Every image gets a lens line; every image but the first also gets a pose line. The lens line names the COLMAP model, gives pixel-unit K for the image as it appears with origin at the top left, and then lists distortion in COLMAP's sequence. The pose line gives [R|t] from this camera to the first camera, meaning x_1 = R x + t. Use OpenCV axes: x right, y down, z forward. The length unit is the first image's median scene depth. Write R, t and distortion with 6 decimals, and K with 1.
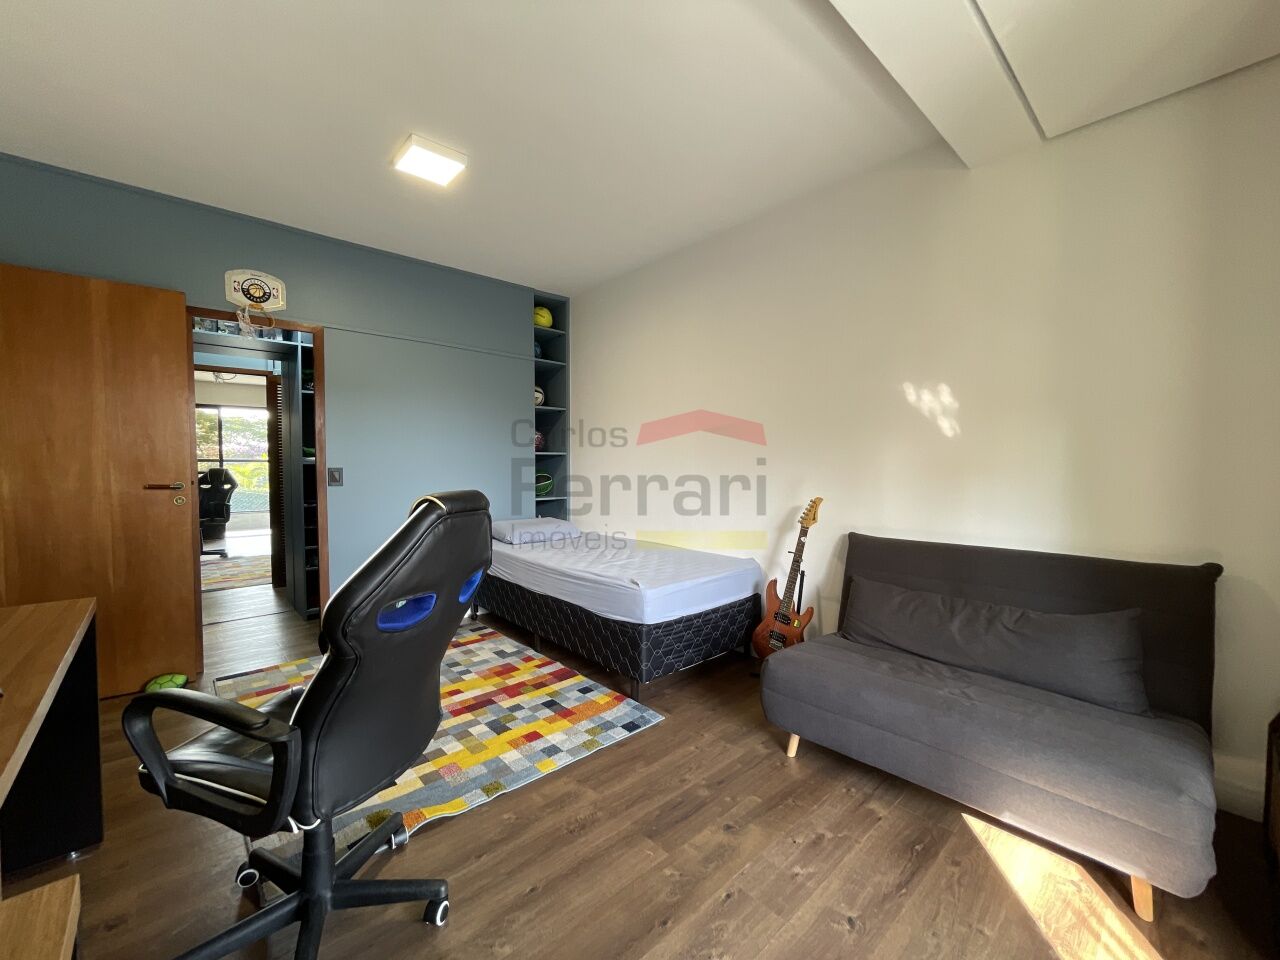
lens RADIAL K [[517.2, 0, 628.6], [0, 517.2, 474.3], [0, 0, 1]] dist [0.002352, 0.000416]
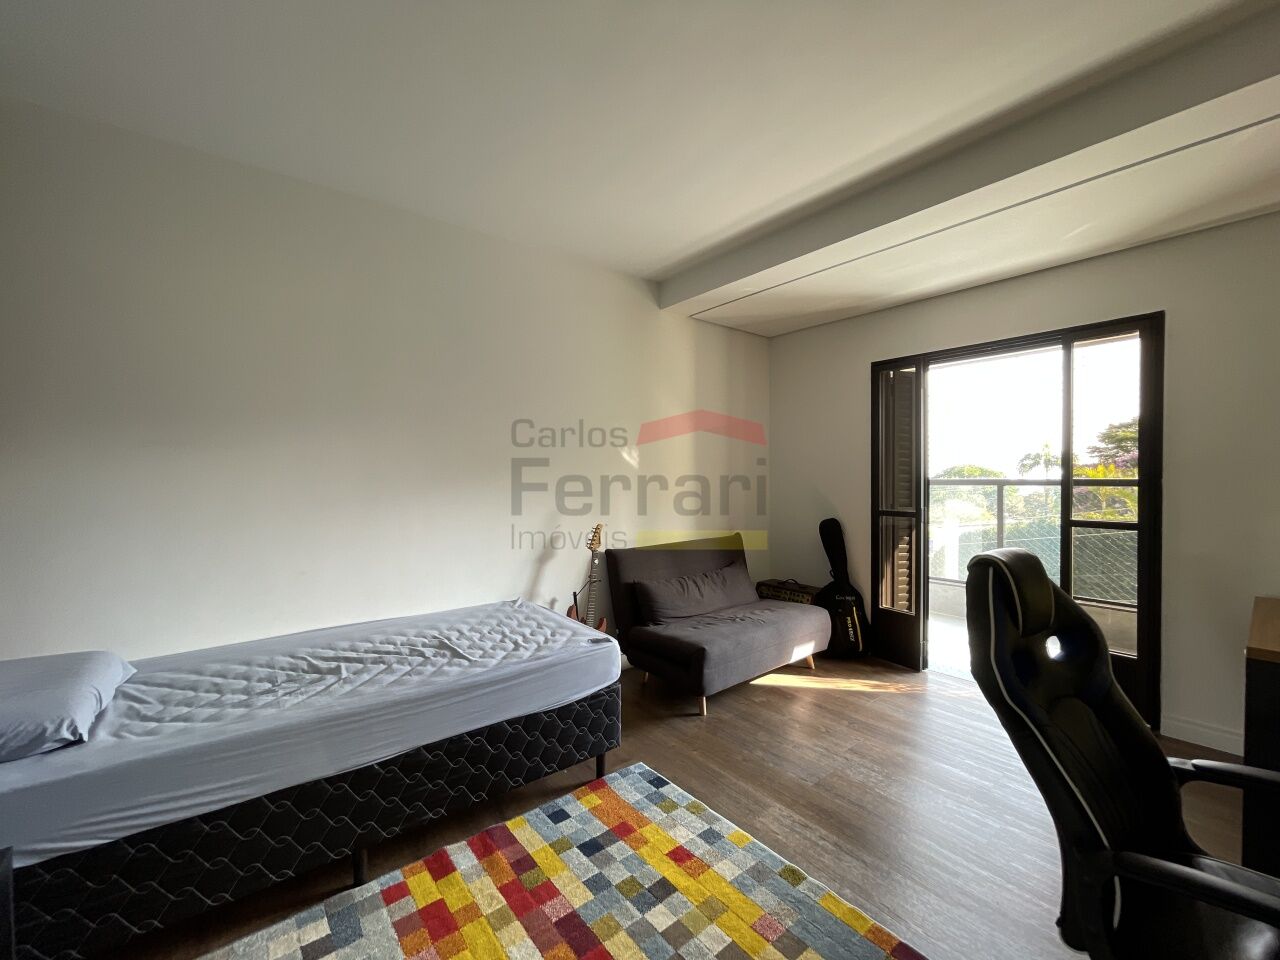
lens RADIAL K [[517.2, 0, 629.6], [0, 517.2, 486.5], [0, 0, 1]] dist [0.002352, 0.000416]
pose [[0.062584, -0.004333, 0.998030, -0.837870], [0.033445, 0.999438, 0.002242, -0.053803], [-0.997479, 0.033239, 0.062694, 0.861625]]
